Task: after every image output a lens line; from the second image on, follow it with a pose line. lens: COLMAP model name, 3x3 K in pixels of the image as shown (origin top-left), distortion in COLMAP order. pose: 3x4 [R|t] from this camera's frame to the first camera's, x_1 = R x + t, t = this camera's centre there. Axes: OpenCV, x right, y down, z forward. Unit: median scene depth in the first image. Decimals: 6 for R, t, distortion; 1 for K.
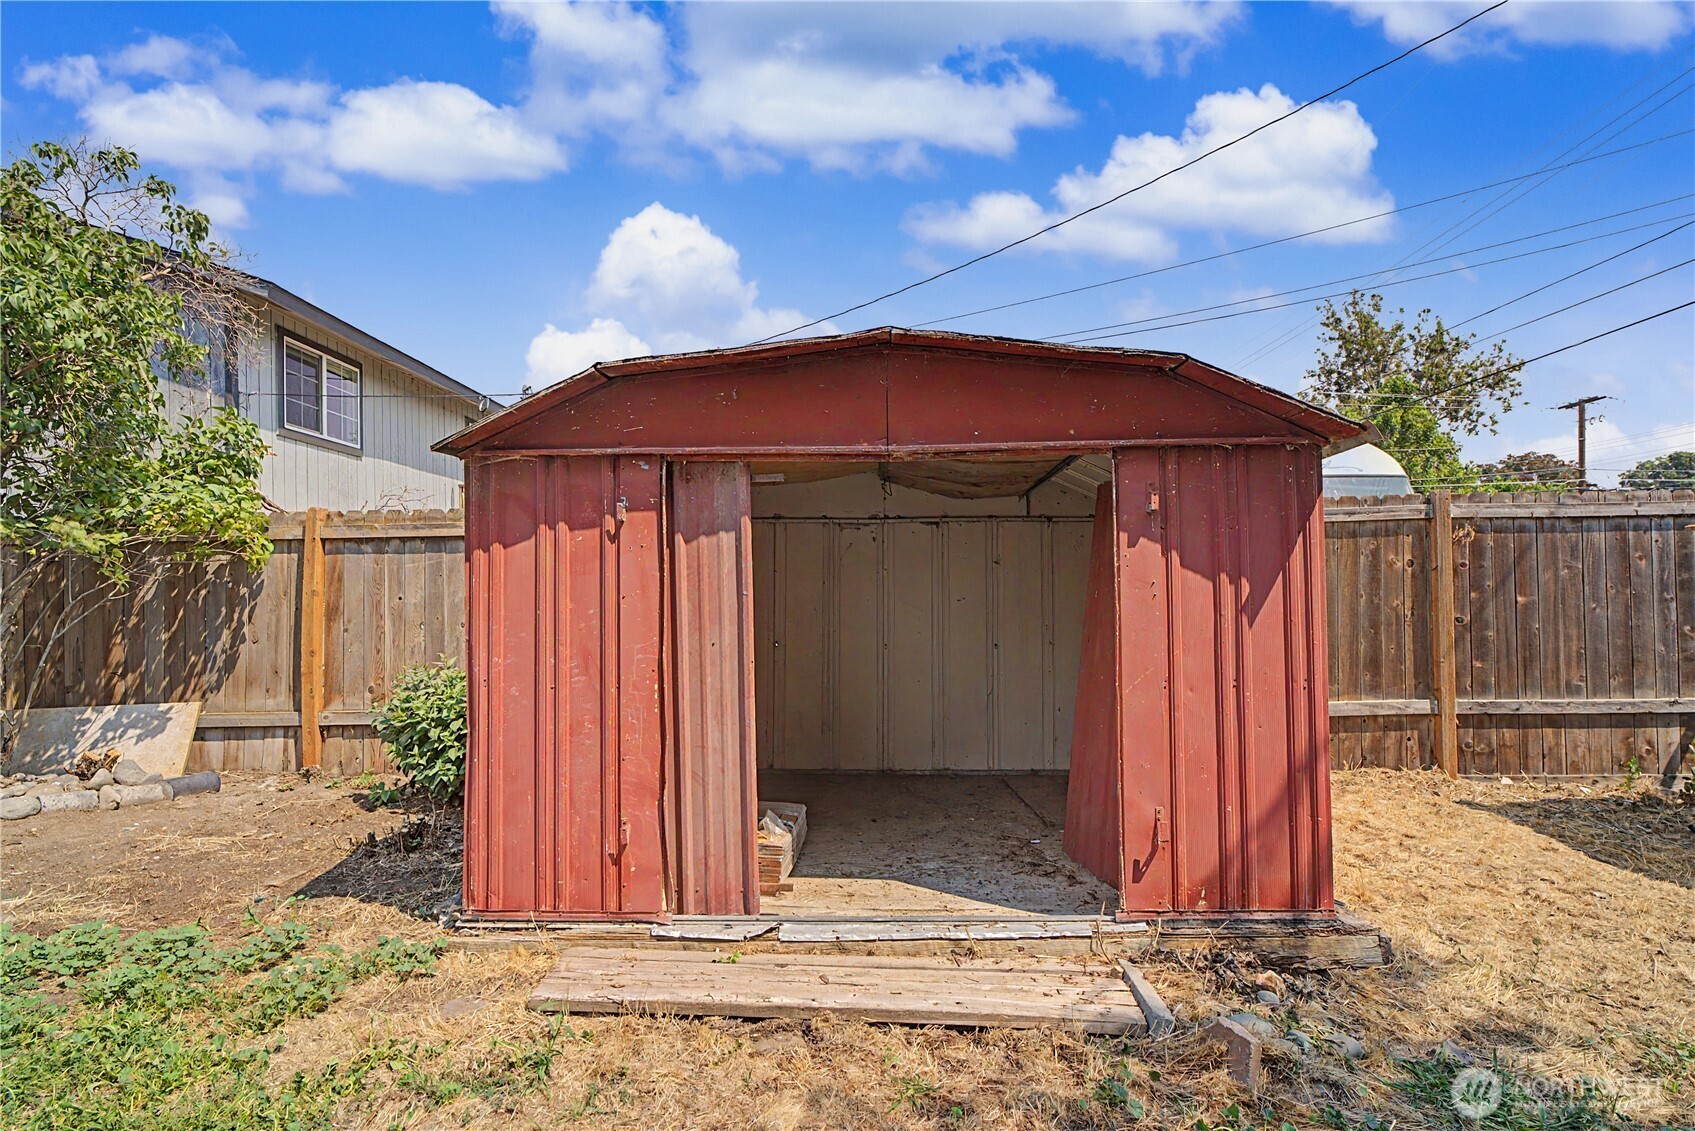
lens RADIAL K [[877.8, 0, 845.8], [0, 877.8, 580.6], [0, 0, 1]] dist [-0.002807, -0.000216]
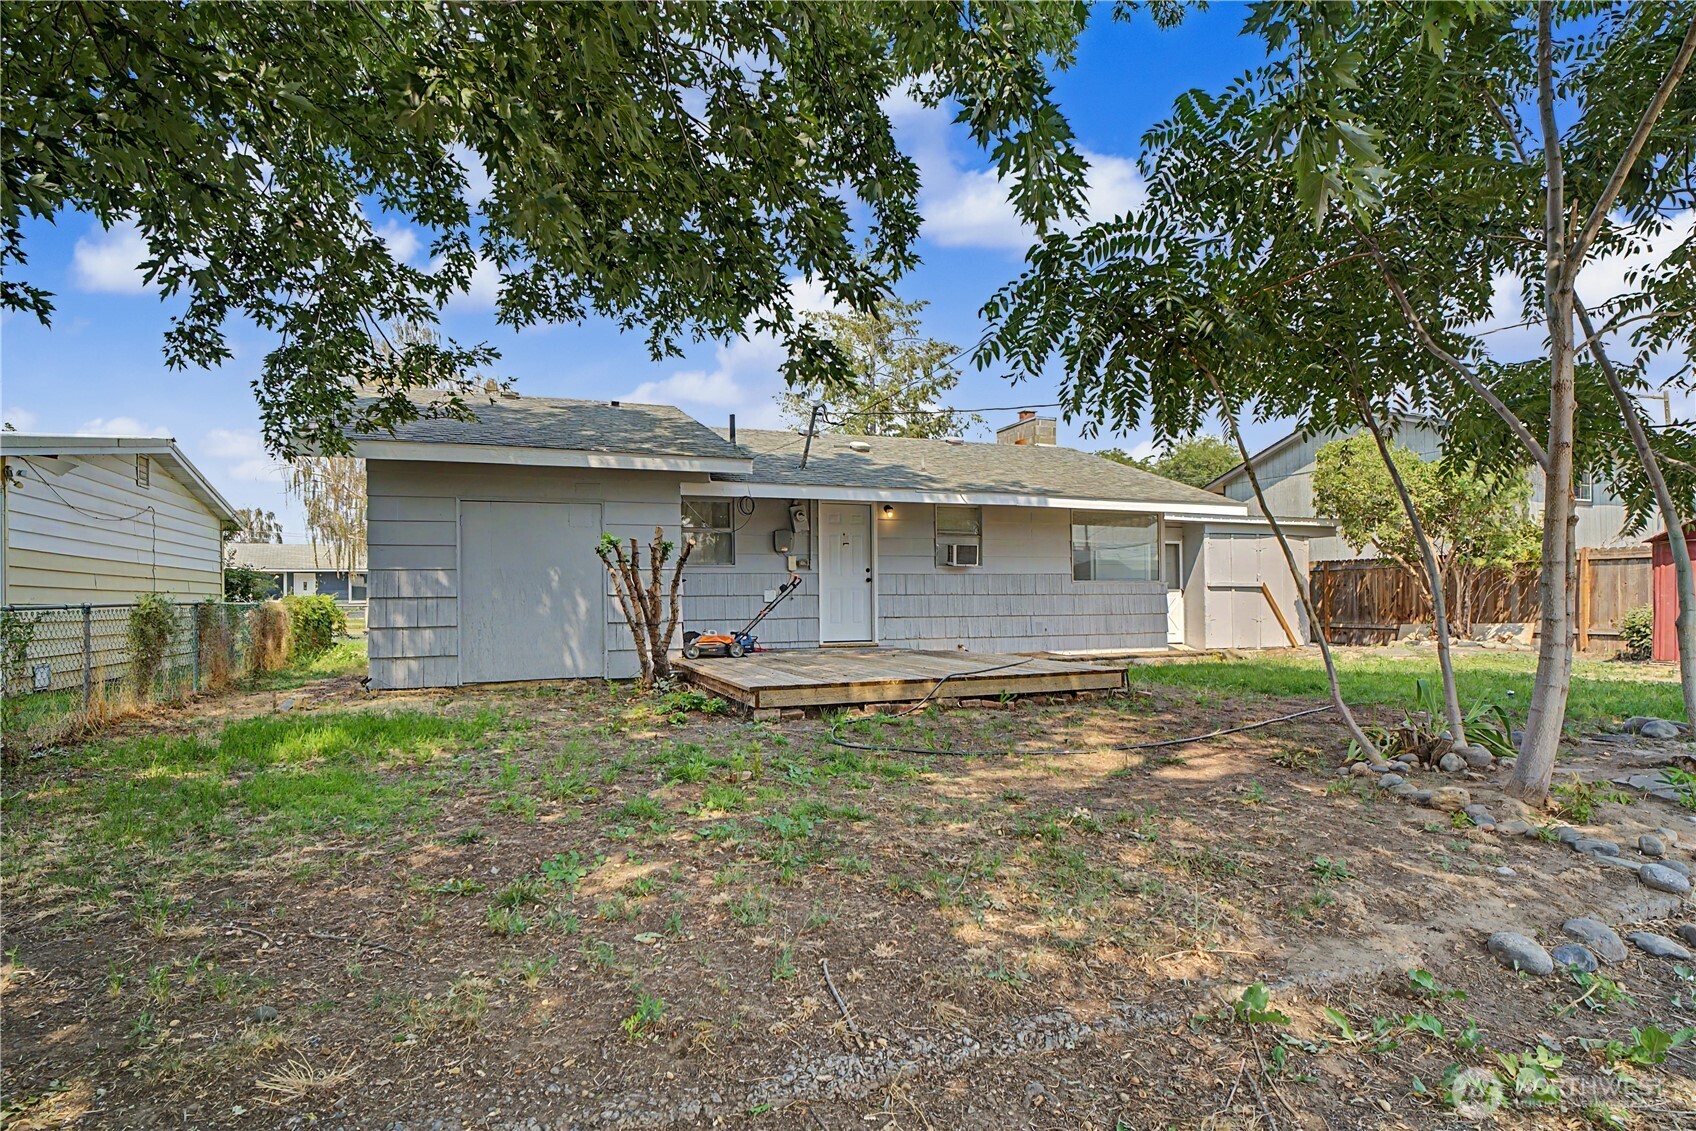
lens RADIAL K [[878.3, 0, 846.3], [0, 878.3, 580.6], [0, 0, 1]] dist [-0.002807, -0.000216]
pose [[0.377556, -0.006250, -0.925966, 0.906532], [0.016045, 0.999871, -0.000206, -0.019980], [0.925848, -0.014780, 0.377608, -1.881033]]
